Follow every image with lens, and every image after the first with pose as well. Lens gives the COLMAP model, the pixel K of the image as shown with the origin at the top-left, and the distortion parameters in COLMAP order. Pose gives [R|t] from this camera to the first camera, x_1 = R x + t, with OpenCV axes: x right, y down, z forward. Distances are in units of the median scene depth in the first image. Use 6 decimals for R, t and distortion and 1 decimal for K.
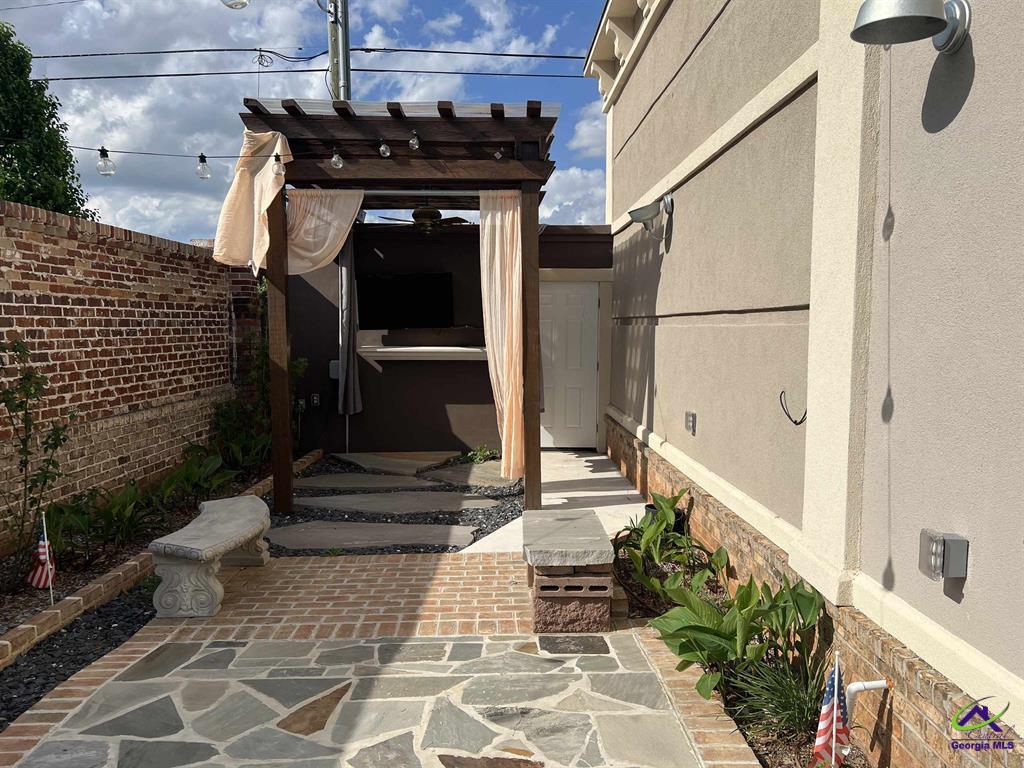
lens RADIAL K [[768.1, 0, 512.0], [0, 768.1, 384.0], [0, 0, 1]] dist [0.082530, -0.127901]
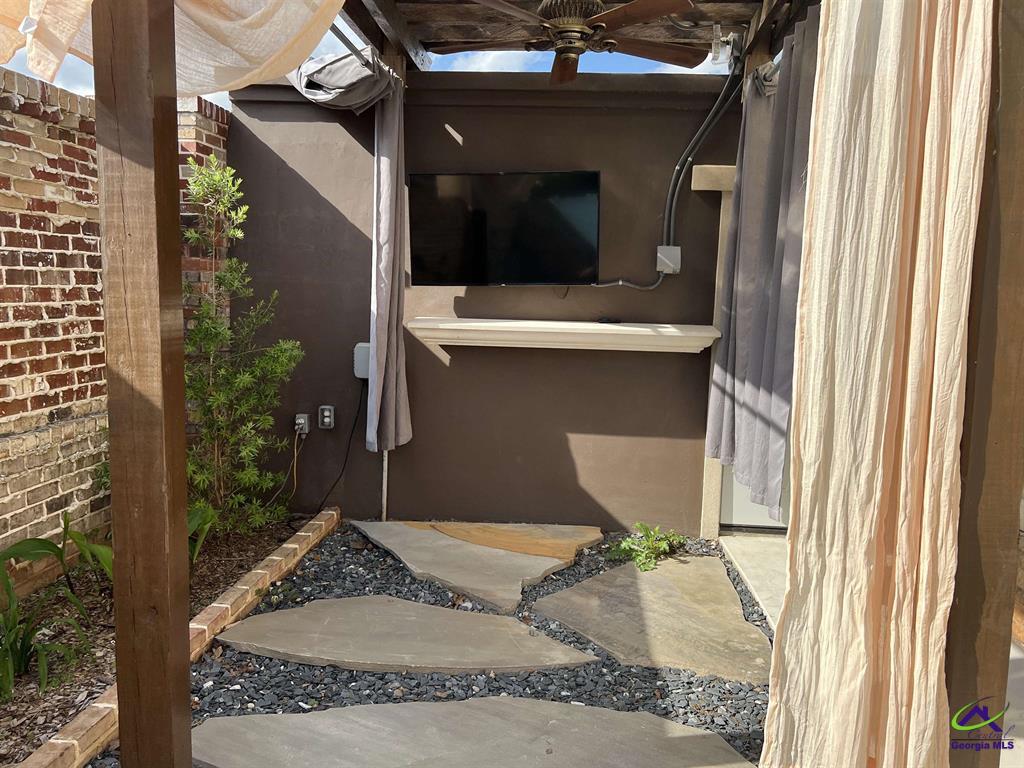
lens RADIAL K [[768.1, 0, 512.0], [0, 768.1, 384.0], [0, 0, 1]] dist [0.082530, -0.127901]
pose [[0.996334, 0.035339, -0.077909, -0.092243], [-0.031569, 0.998295, 0.049102, -0.032975], [0.079512, -0.046463, 0.995751, 0.507988]]
